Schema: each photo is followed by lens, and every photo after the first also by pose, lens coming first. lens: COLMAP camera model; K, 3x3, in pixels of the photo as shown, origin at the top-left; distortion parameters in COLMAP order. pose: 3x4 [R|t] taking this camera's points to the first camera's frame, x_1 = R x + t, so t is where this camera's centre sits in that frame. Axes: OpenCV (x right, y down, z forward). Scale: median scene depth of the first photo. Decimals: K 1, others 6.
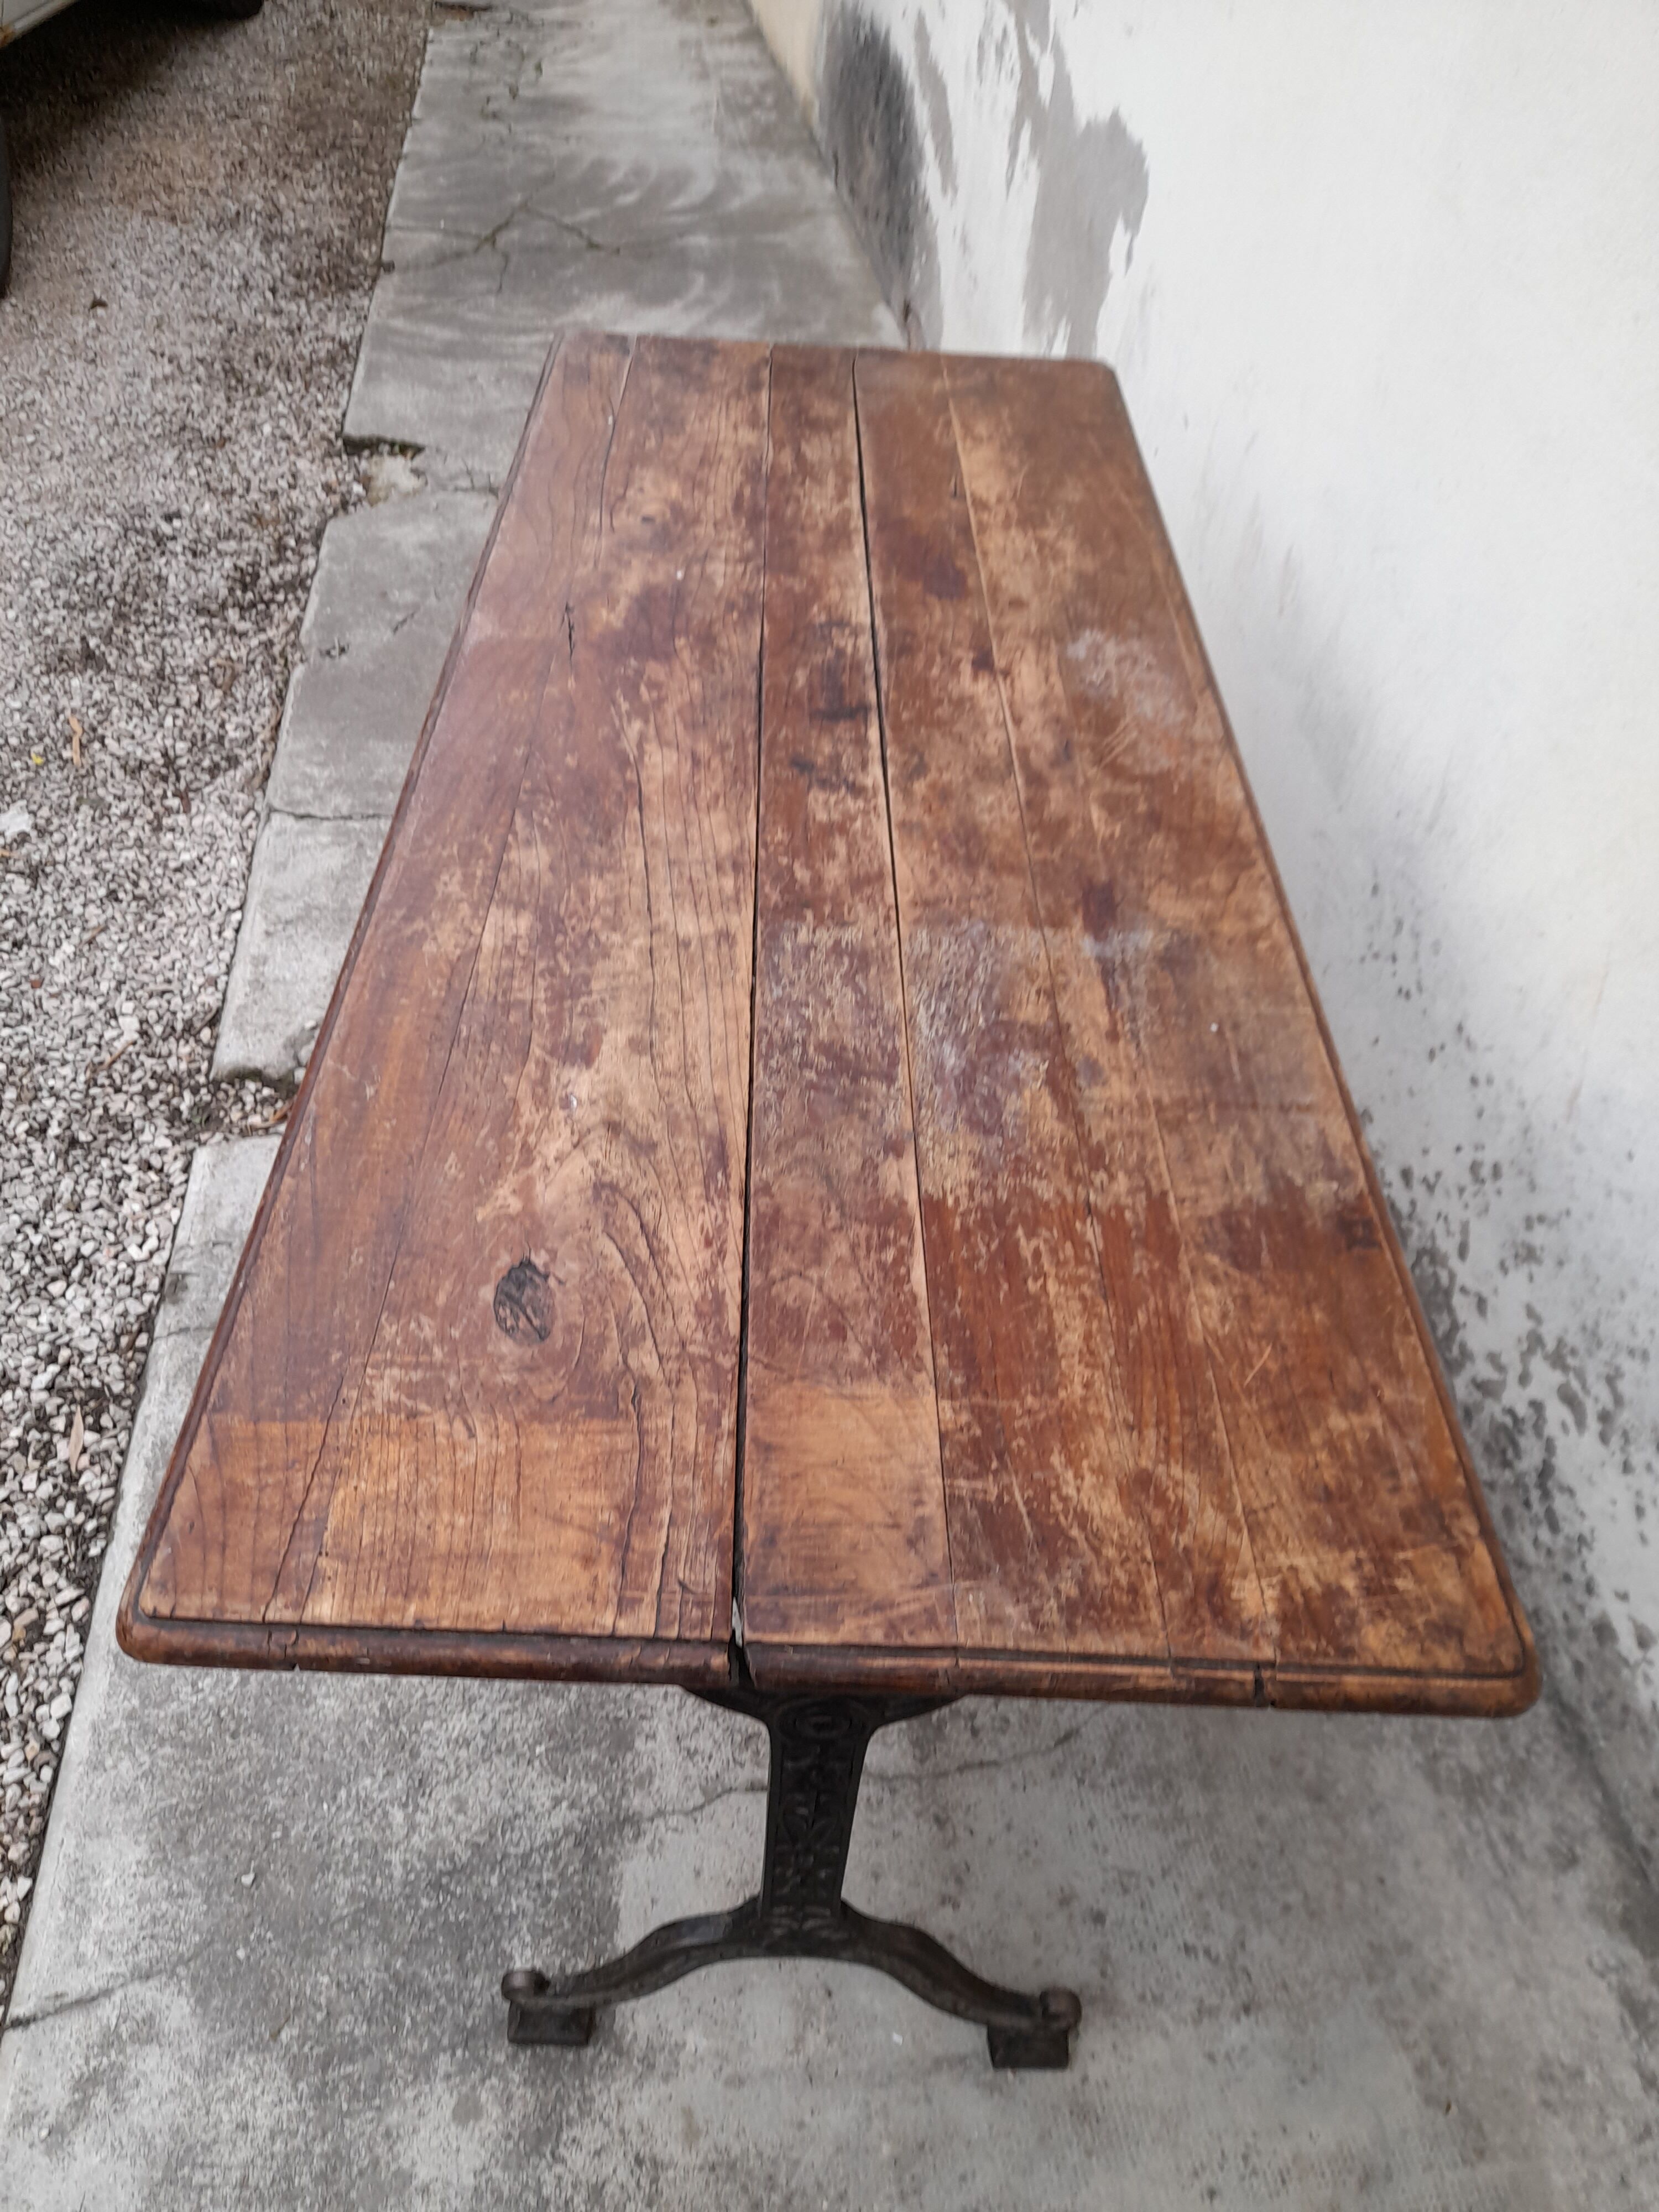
lens RADIAL K [[1637.4, 0, 785.0], [0, 1637.4, 1103.7], [0, 0, 1]] dist [0.039246, -0.036634]
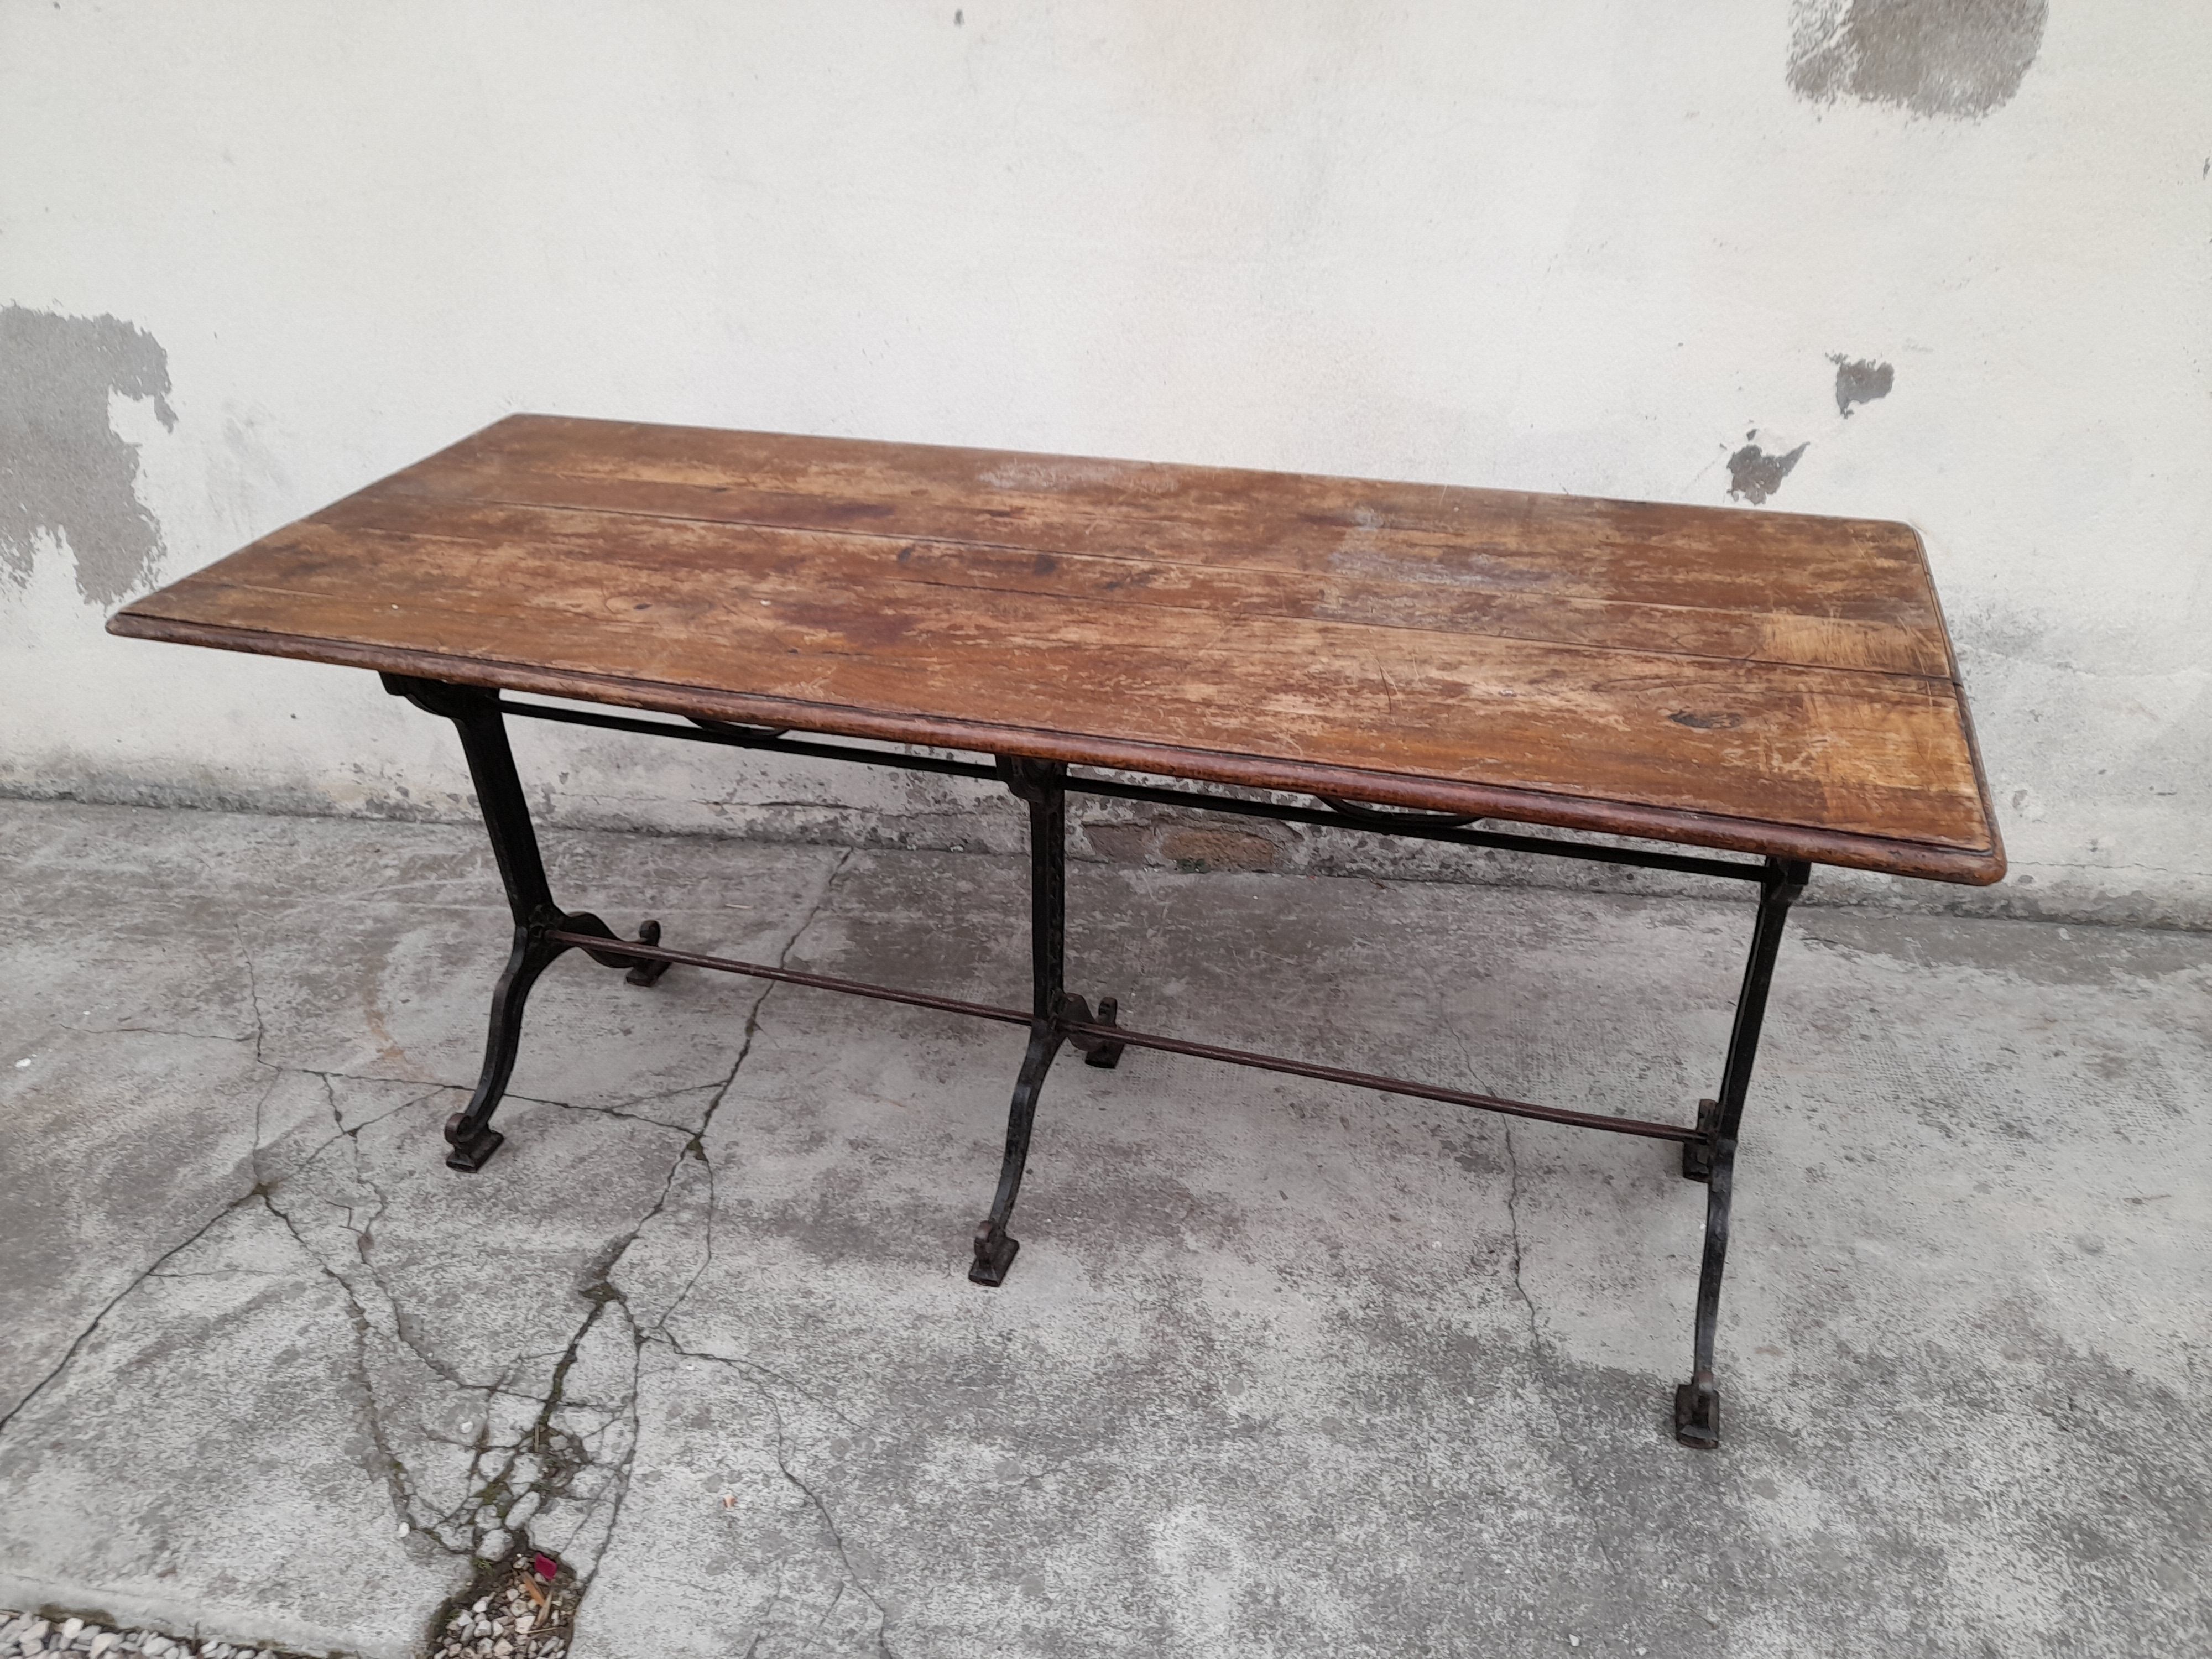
lens RADIAL K [[1637.4, 0, 1122.1], [0, 1637.4, 833.1], [0, 0, 1]] dist [0.039246, -0.036634]
pose [[0.270993, -0.543329, 0.794580, -1.014734], [0.694581, 0.681870, 0.229370, -0.336630], [-0.666424, 0.489742, 0.562168, 0.375708]]
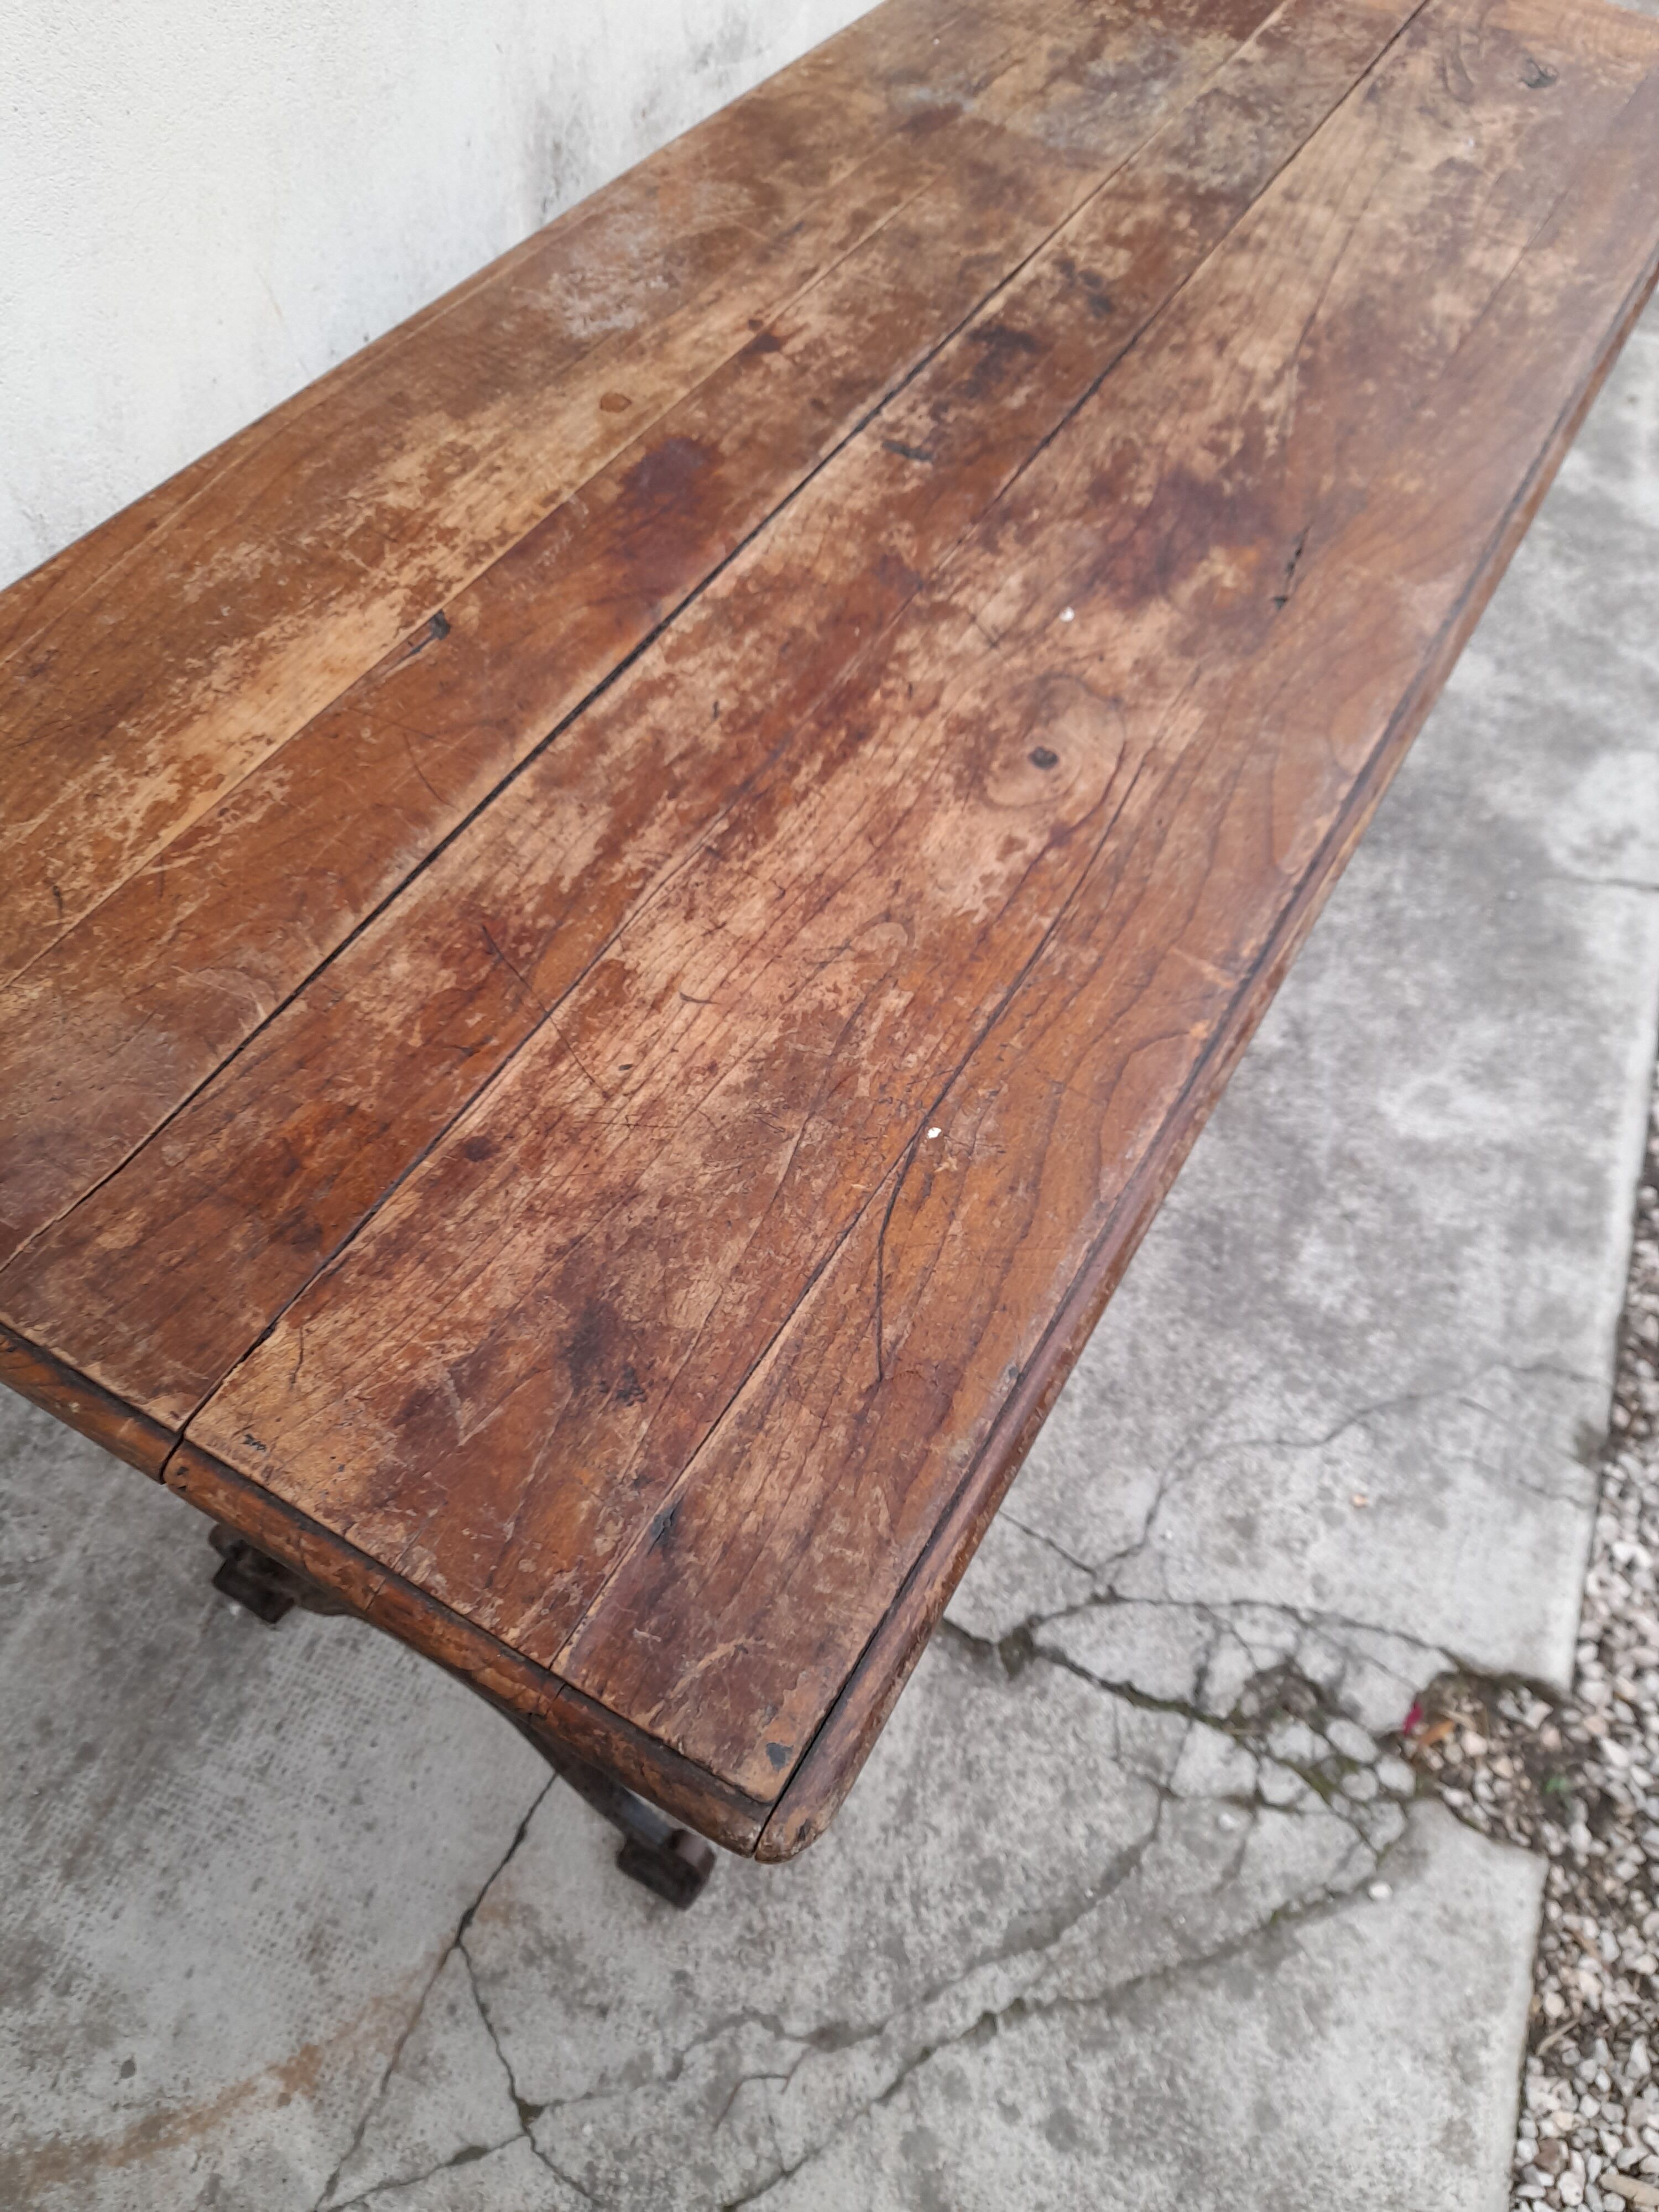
lens RADIAL K [[1637.4, 0, 827.6], [0, 1637.4, 1111.9], [0, 0, 1]] dist [0.039246, -0.036634]
pose [[-0.875472, -0.434825, 0.210893, -0.211319], [0.263786, -0.064319, 0.962434, -1.023641], [-0.404926, 0.898215, 0.171010, 1.221005]]
